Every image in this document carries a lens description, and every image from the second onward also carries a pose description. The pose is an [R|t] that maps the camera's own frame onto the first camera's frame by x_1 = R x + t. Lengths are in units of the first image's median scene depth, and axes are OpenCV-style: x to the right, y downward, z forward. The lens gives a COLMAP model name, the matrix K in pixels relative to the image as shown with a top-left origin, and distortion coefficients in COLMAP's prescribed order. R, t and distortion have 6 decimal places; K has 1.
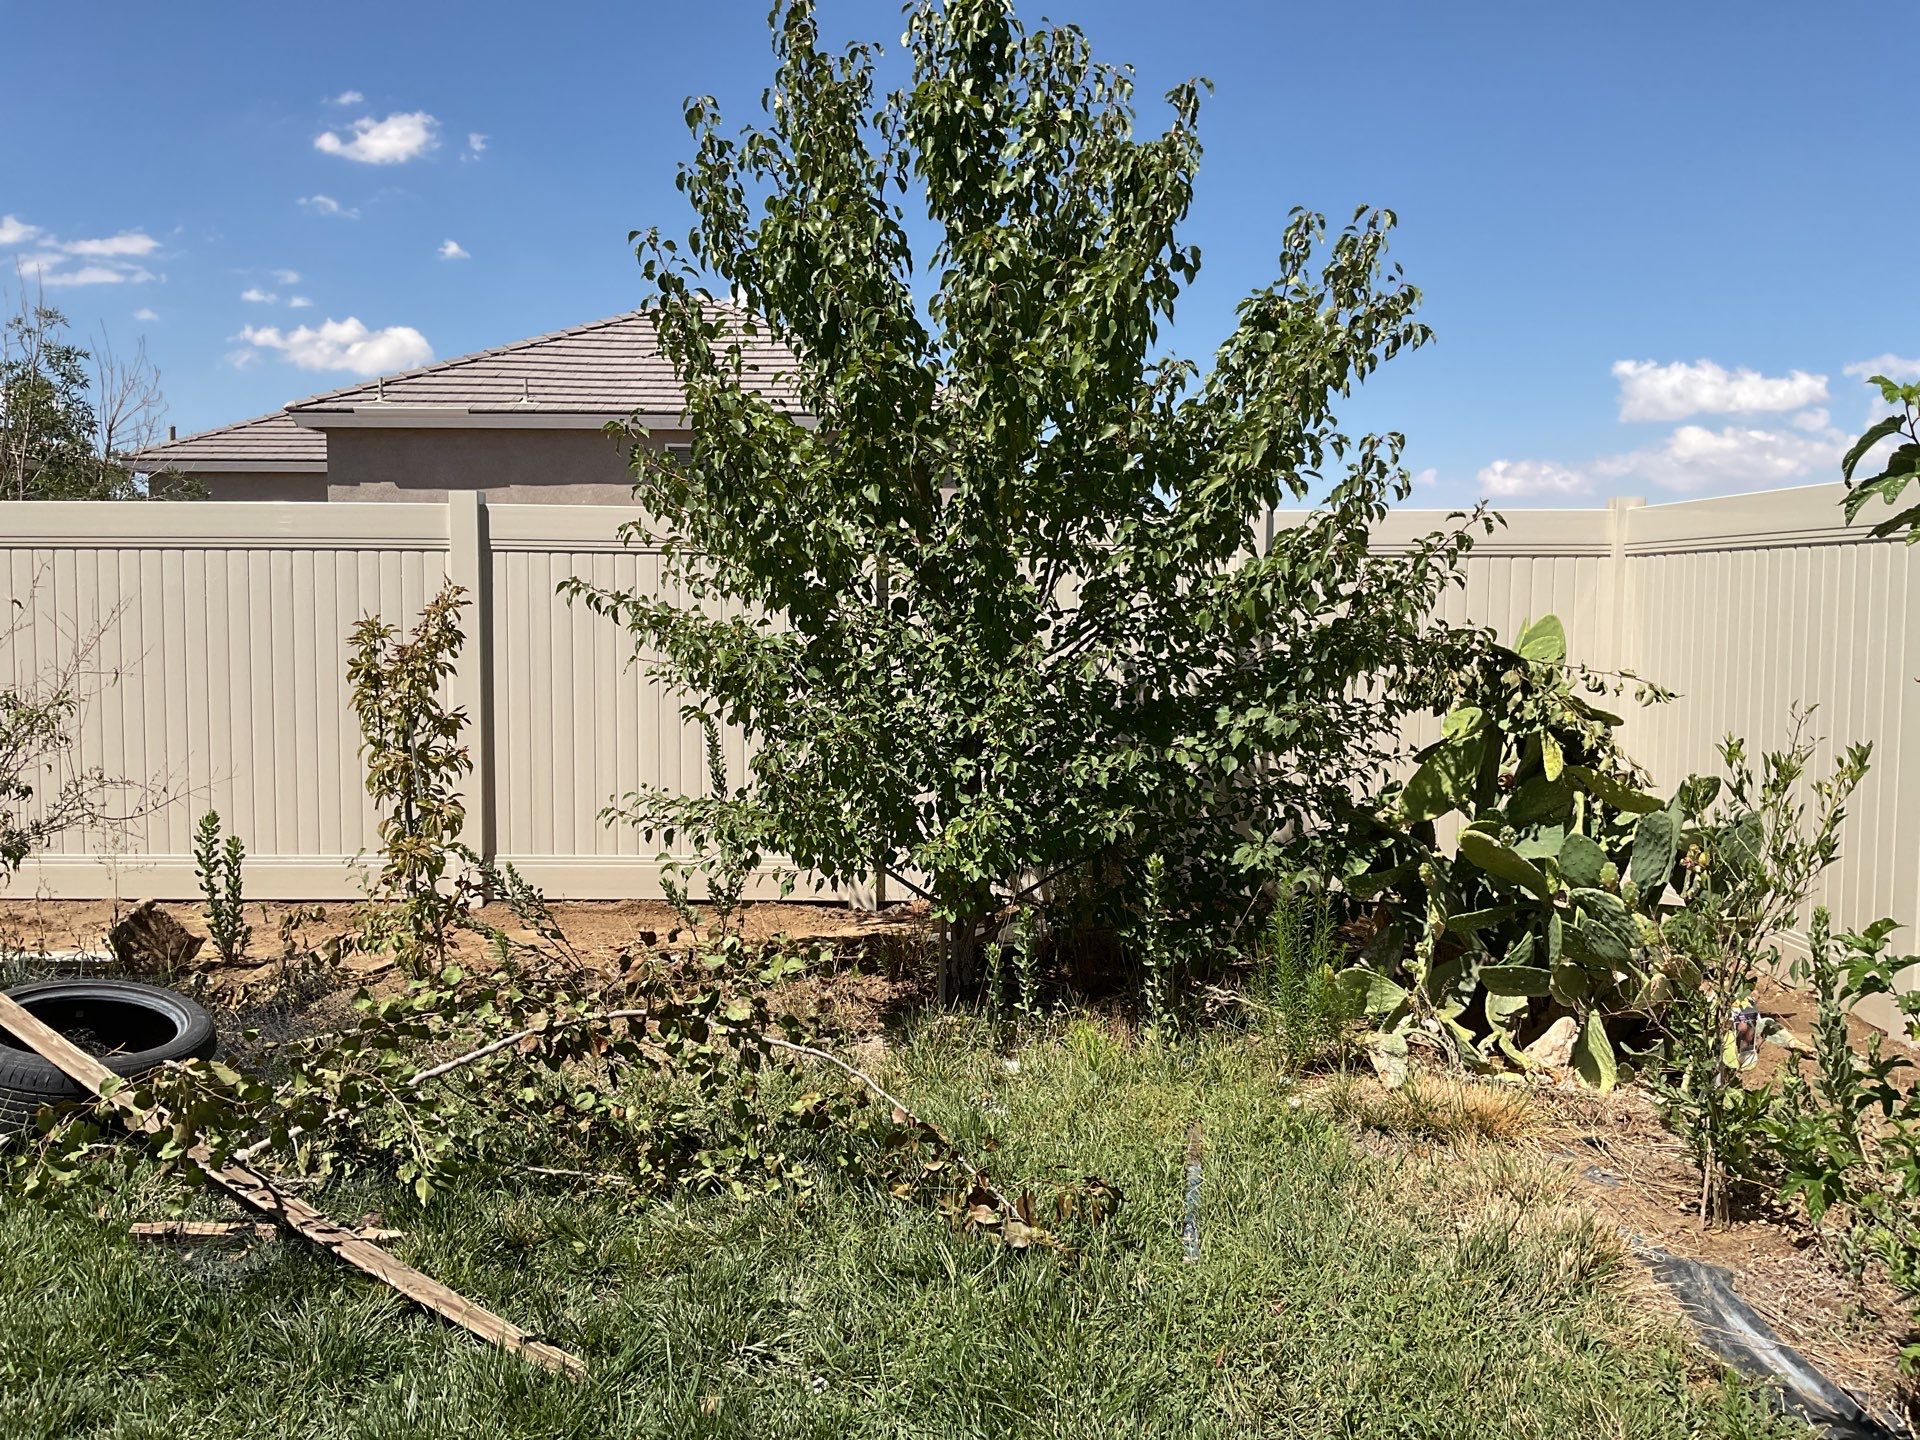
lens RADIAL K [[1596.1, 0, 973.7], [0, 1596.1, 716.6], [0, 0, 1]] dist [0.068914, -0.114072]
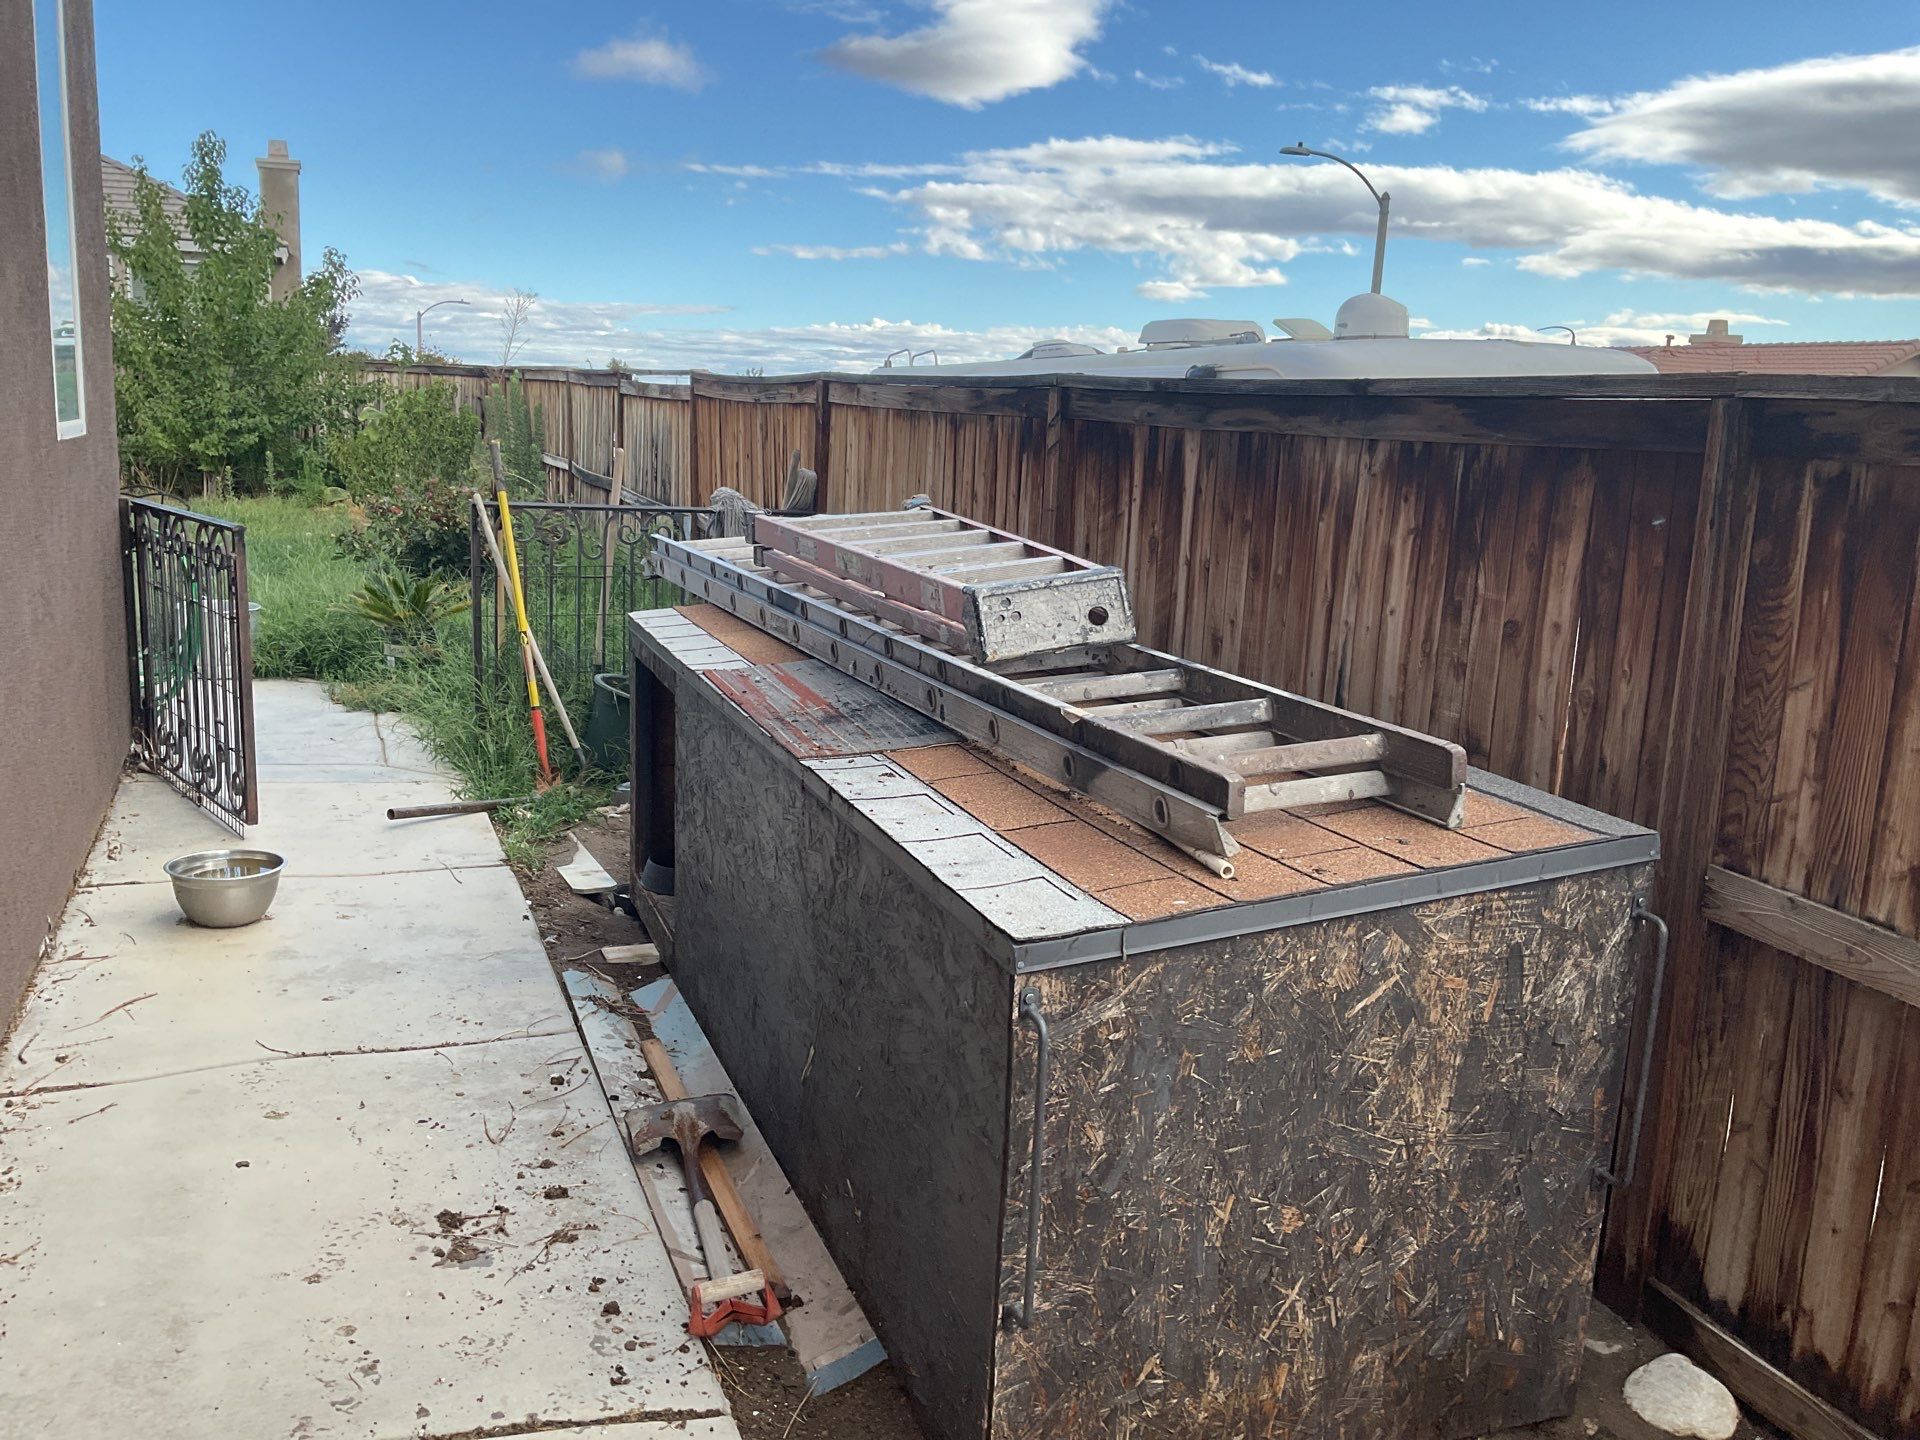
lens RADIAL K [[1596.1, 0, 921.5], [0, 1596.1, 722.1], [0, 0, 1]] dist [0.068914, -0.114072]
pose [[0.941639, -0.024501, 0.335730, 0.224493], [-0.018060, 0.992234, 0.123066, 0.184919], [-0.336138, -0.121947, 0.933884, -2.392119]]
